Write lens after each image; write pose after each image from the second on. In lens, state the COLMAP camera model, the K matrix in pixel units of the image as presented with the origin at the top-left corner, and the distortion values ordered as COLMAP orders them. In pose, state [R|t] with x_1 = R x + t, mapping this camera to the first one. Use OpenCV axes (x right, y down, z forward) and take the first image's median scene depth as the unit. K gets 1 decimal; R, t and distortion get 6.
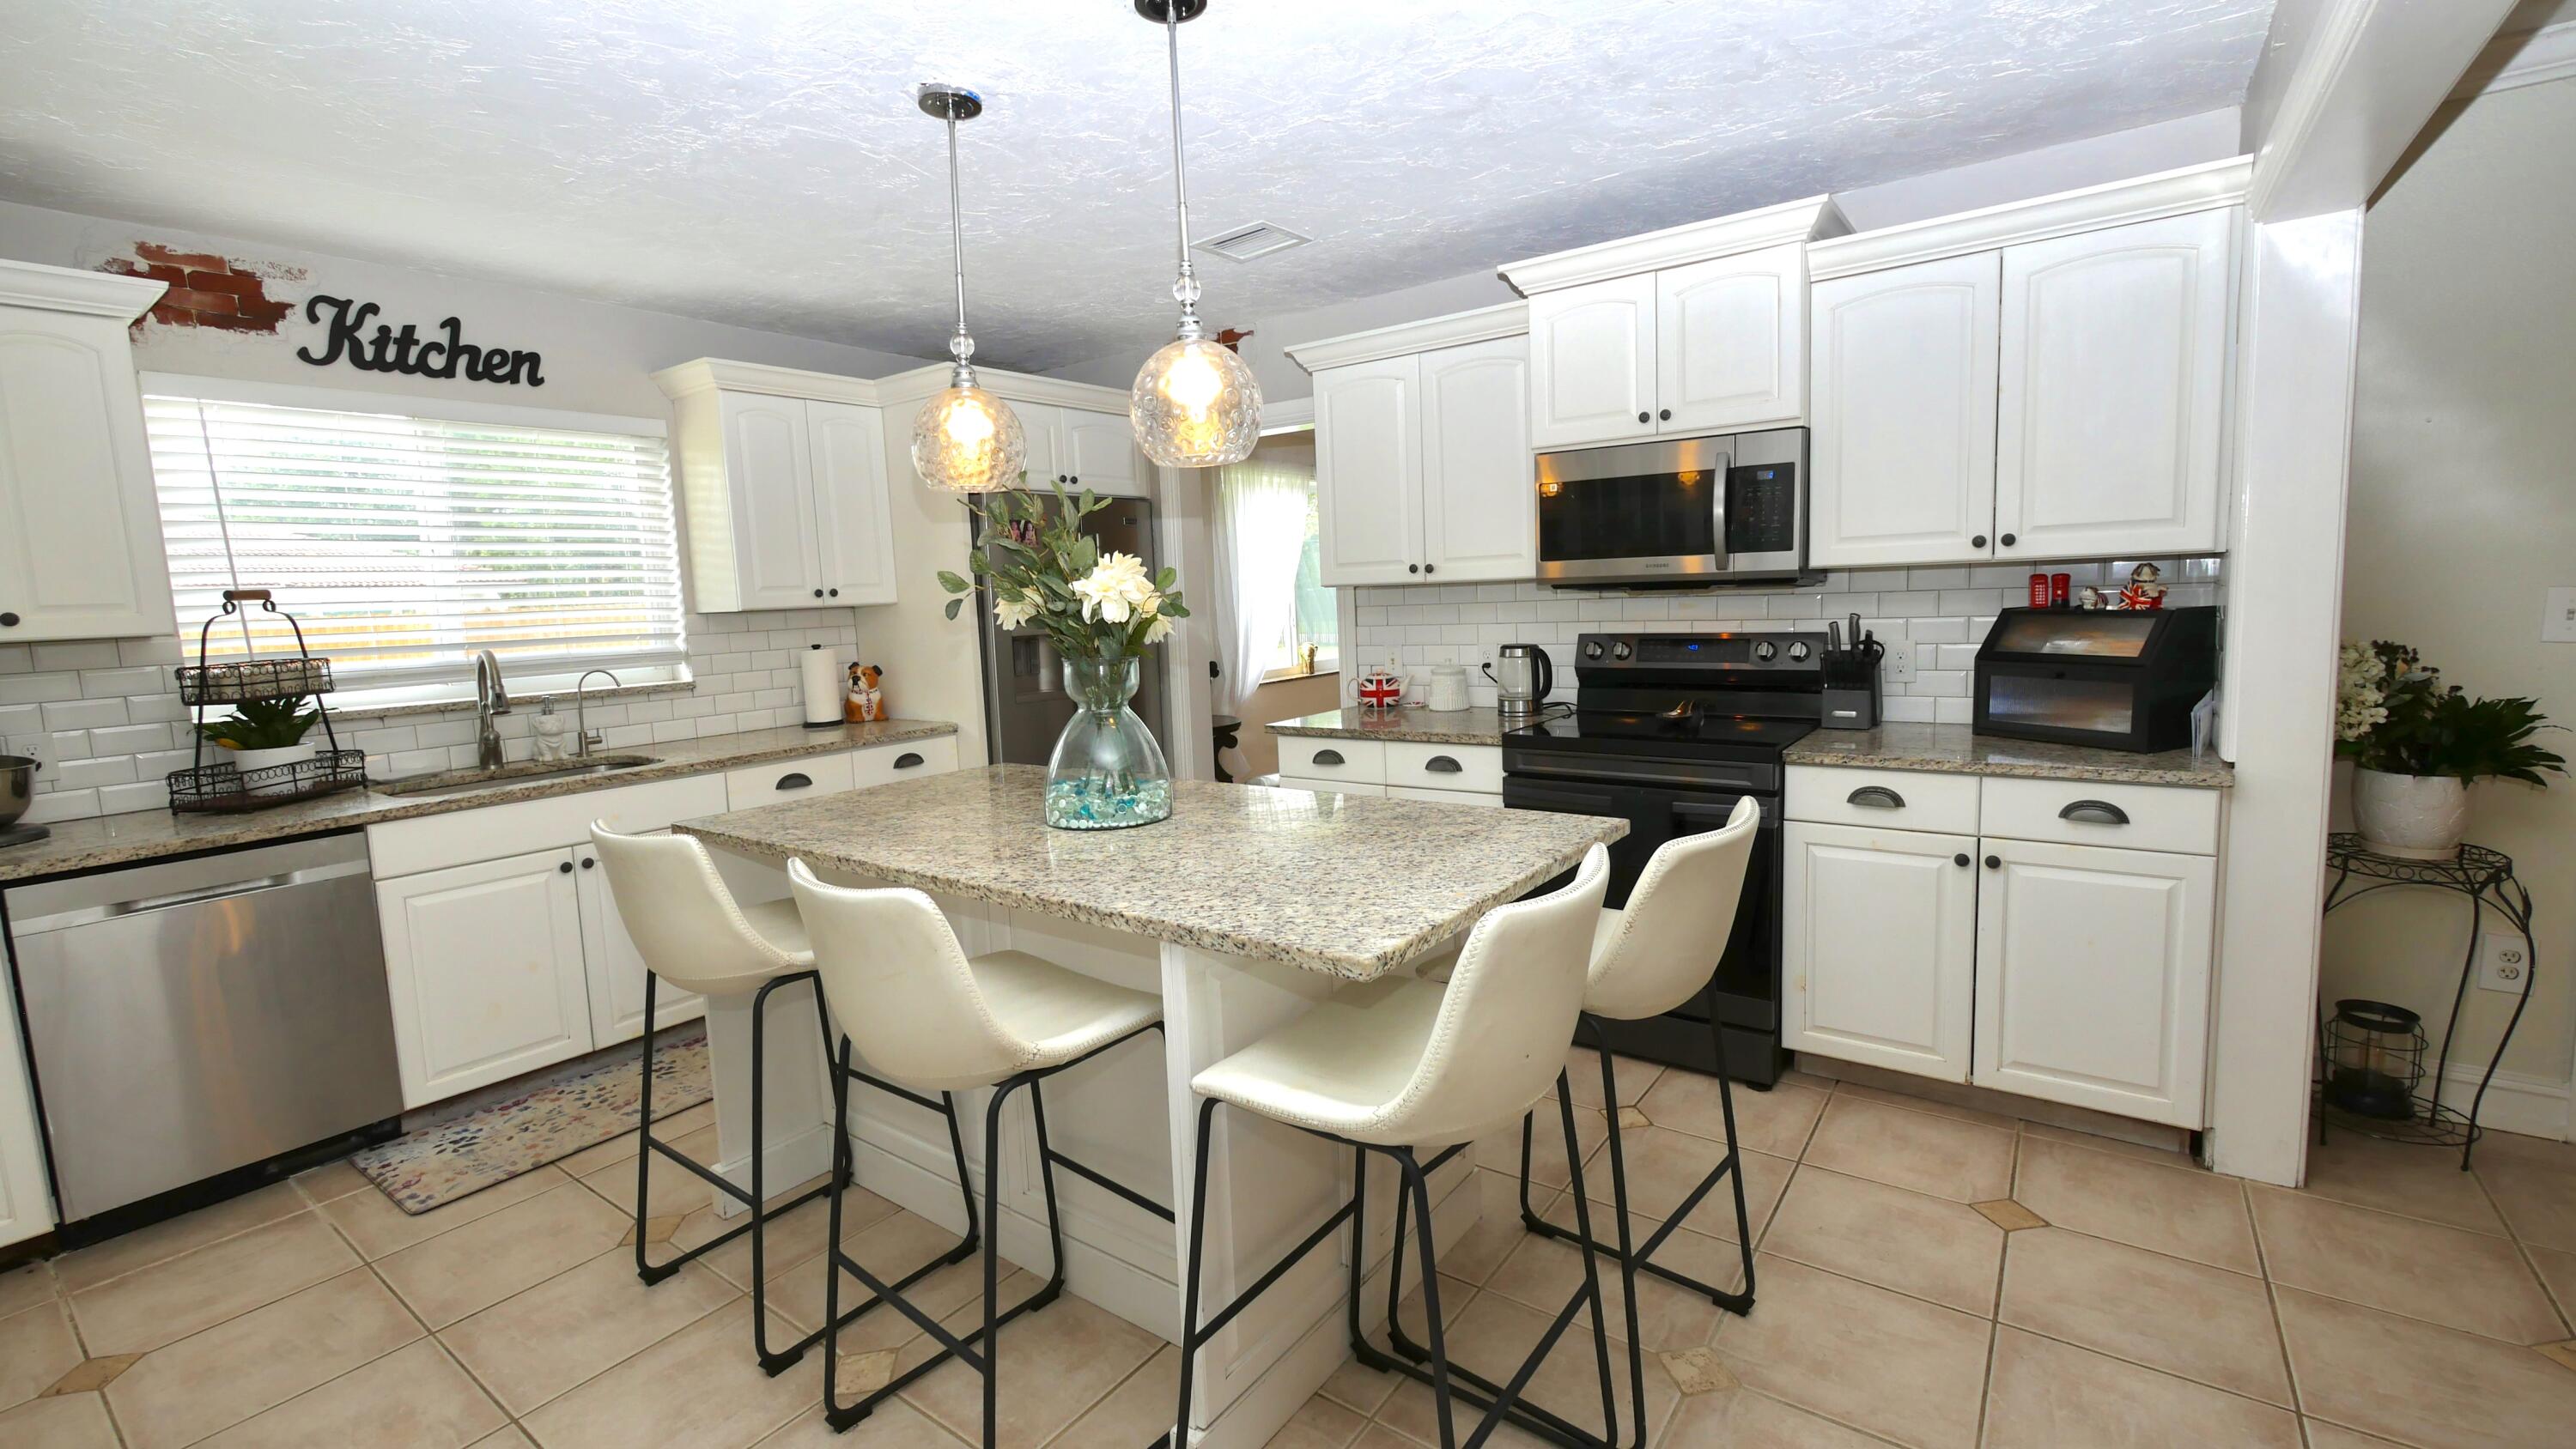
lens RADIAL K [[1094.9, 0, 1285.4], [0, 1094.9, 714.1], [0, 0, 1]] dist [-0.005084, 0.000241]
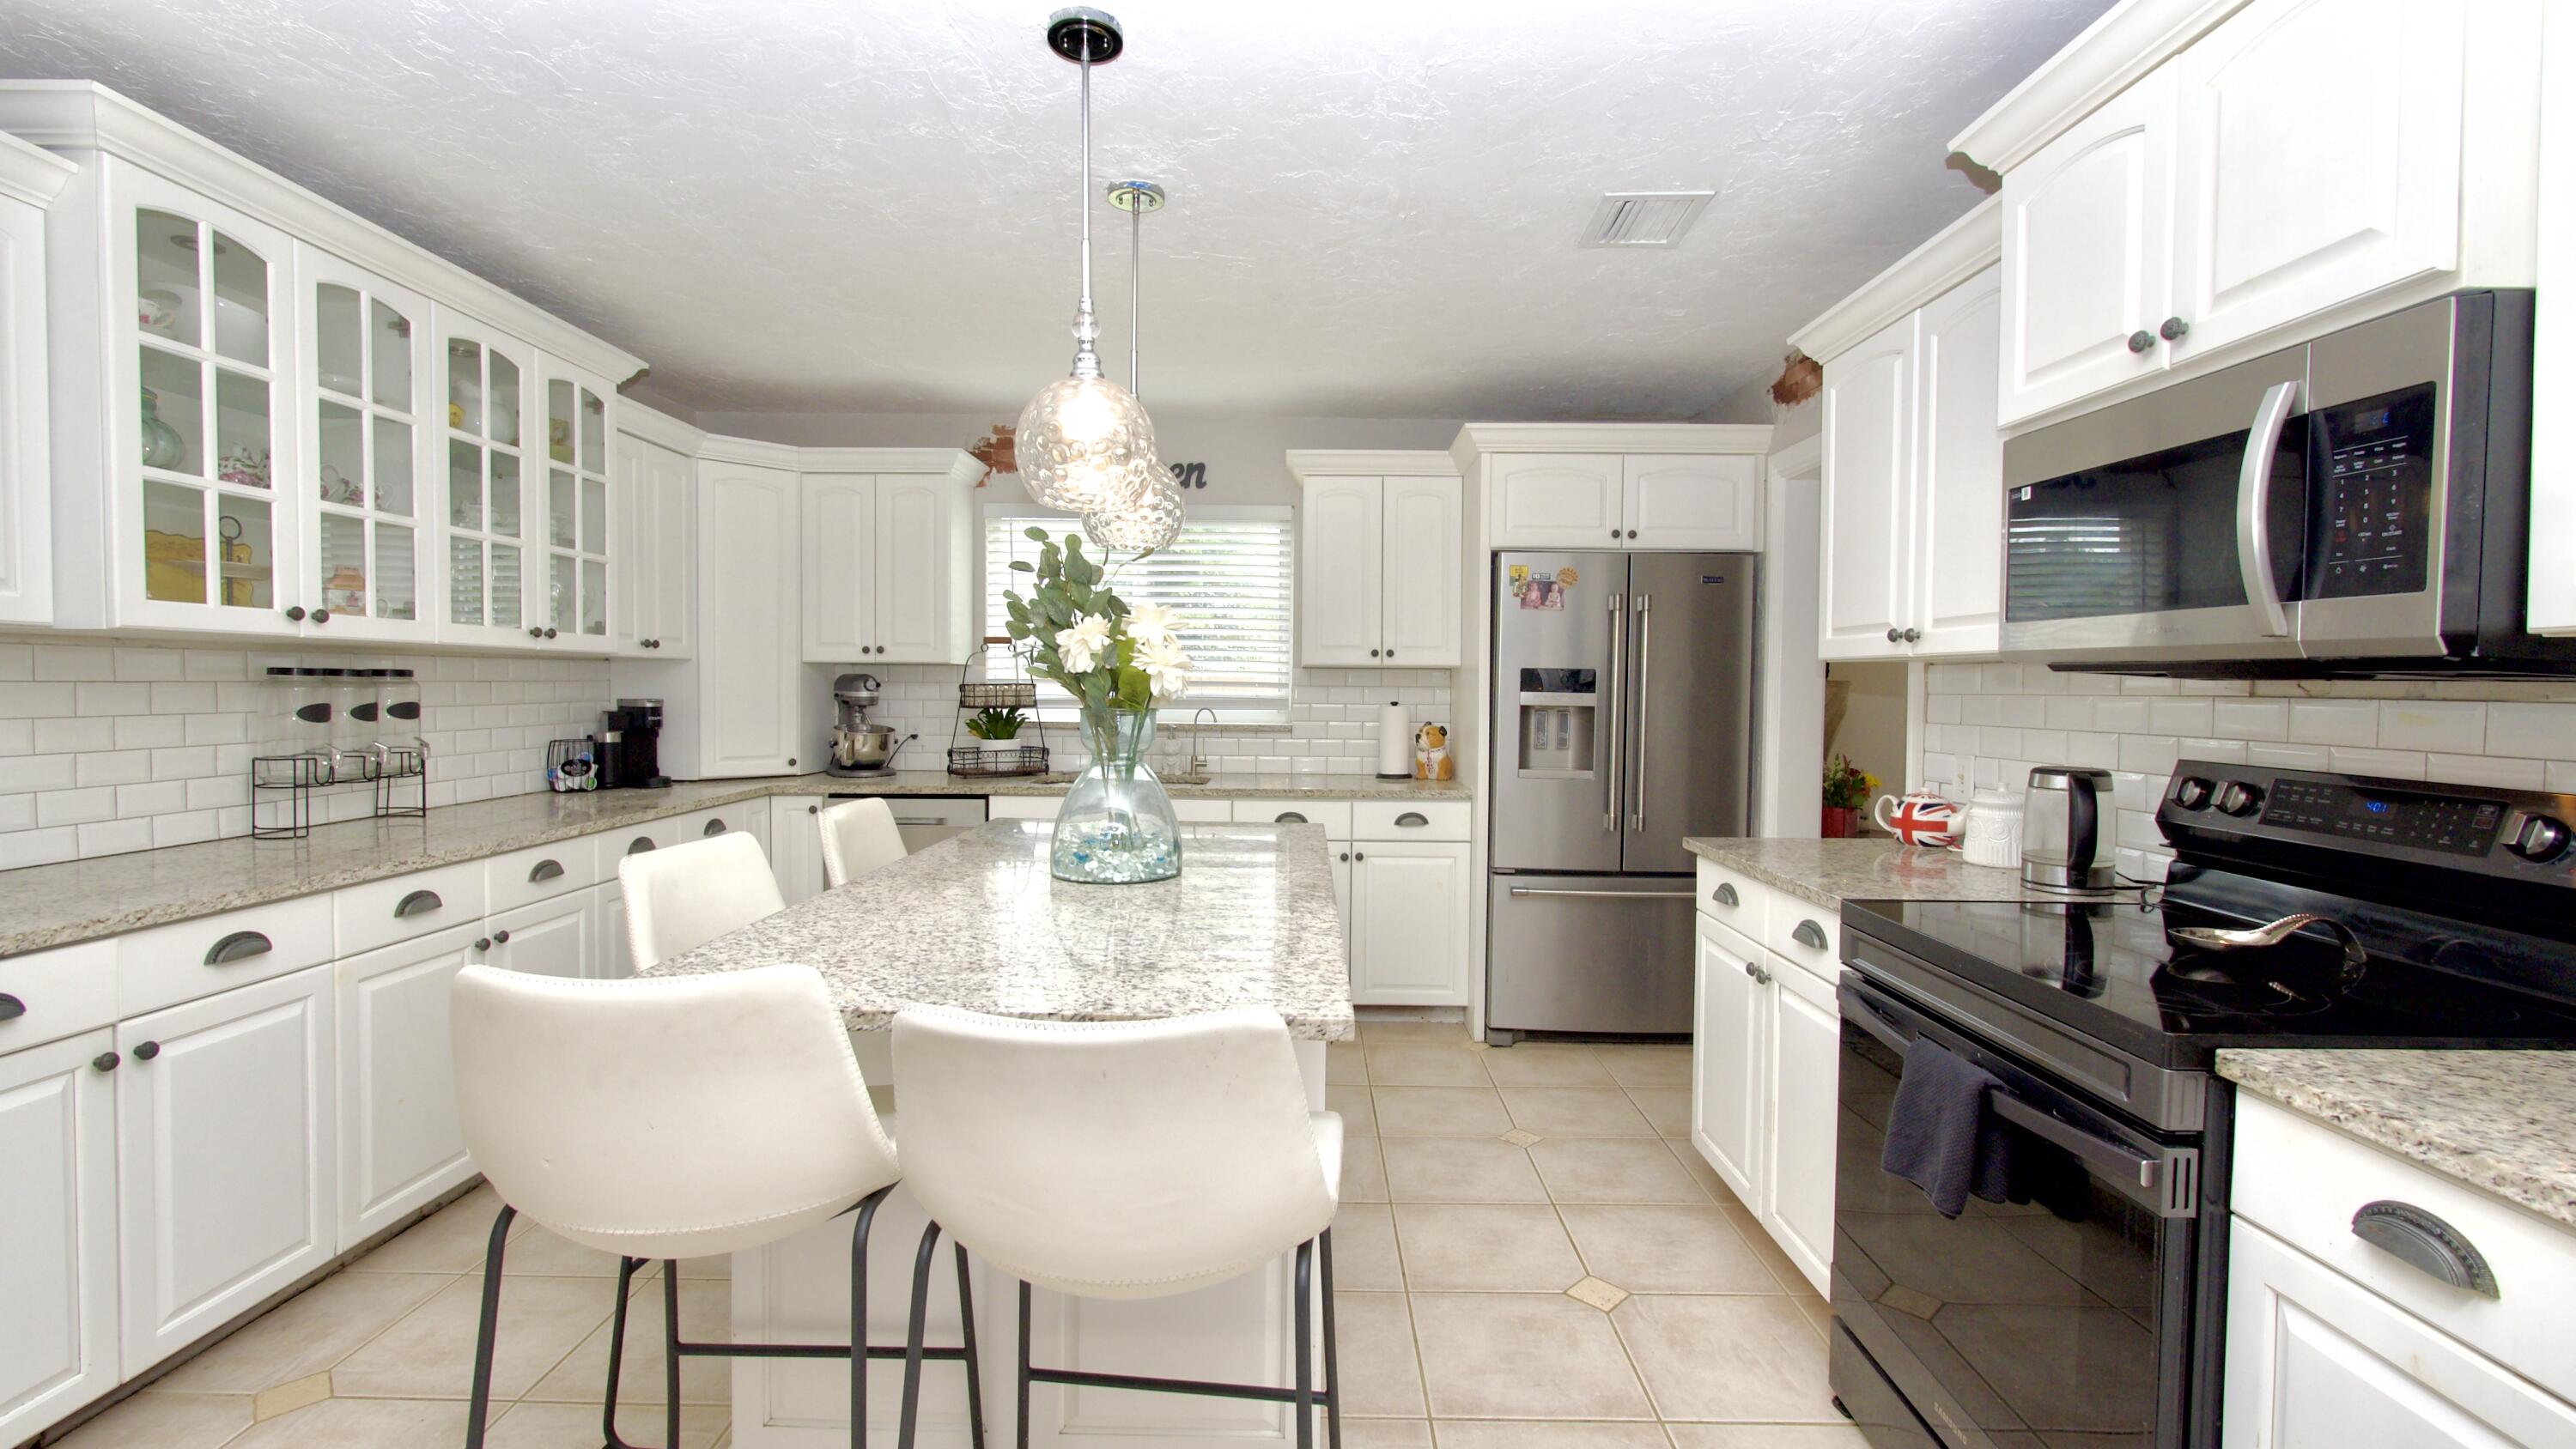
lens RADIAL K [[1098.5, 0, 1288.0], [0, 1098.5, 724.5], [0, 0, 1]] dist [-0.000350, -0.000064]
pose [[0.584324, 0.076502, -0.807907, 0.454201], [-0.125285, 0.992115, 0.003332, -0.038240], [0.801791, 0.099272, 0.589301, 0.339183]]
